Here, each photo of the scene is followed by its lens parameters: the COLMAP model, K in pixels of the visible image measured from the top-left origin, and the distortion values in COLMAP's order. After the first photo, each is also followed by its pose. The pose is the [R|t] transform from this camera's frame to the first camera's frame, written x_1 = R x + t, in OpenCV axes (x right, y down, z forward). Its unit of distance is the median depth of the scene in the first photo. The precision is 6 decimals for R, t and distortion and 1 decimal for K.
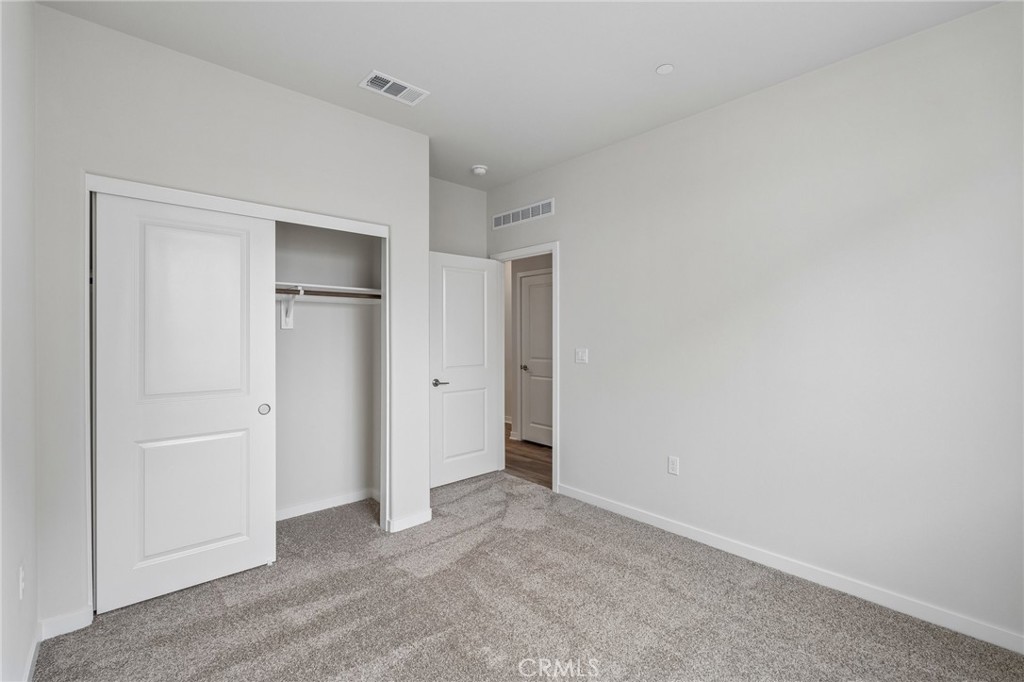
lens RADIAL K [[458.7, 0, 513.7], [0, 458.7, 333.3], [0, 0, 1]] dist [-0.002868, -0.000347]
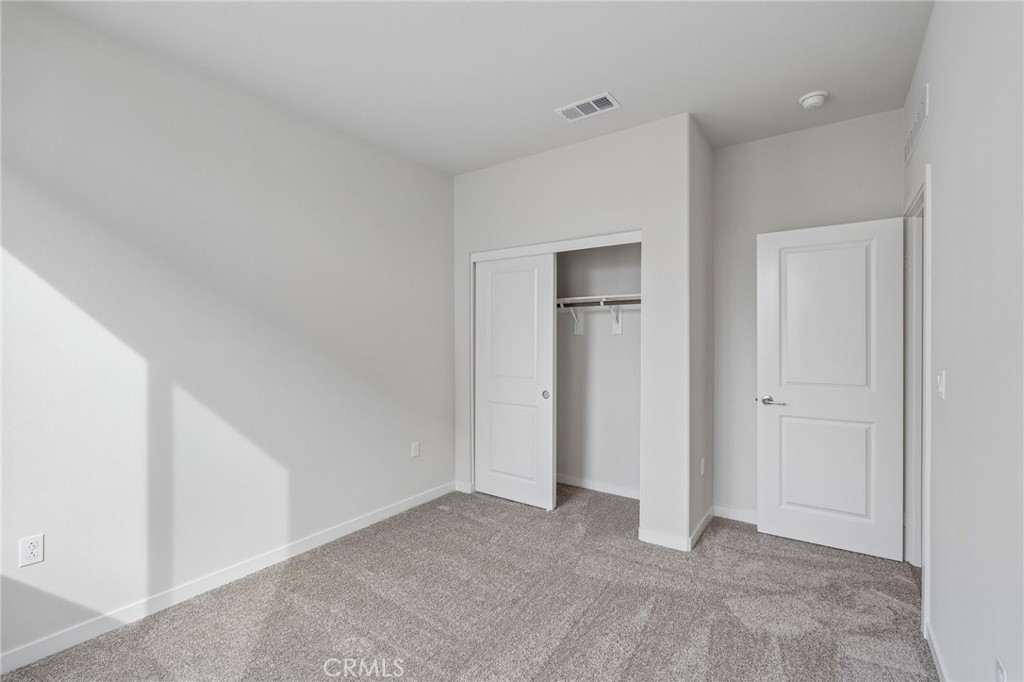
lens RADIAL K [[452.5, 0, 505.4], [0, 452.5, 338.2], [0, 0, 1]] dist [0.001655, 0.000135]
pose [[0.212346, -0.000075, -0.977194, 0.577428], [0.005920, 0.999982, 0.001210, -0.002267], [0.977177, -0.006042, 0.212343, 0.472145]]
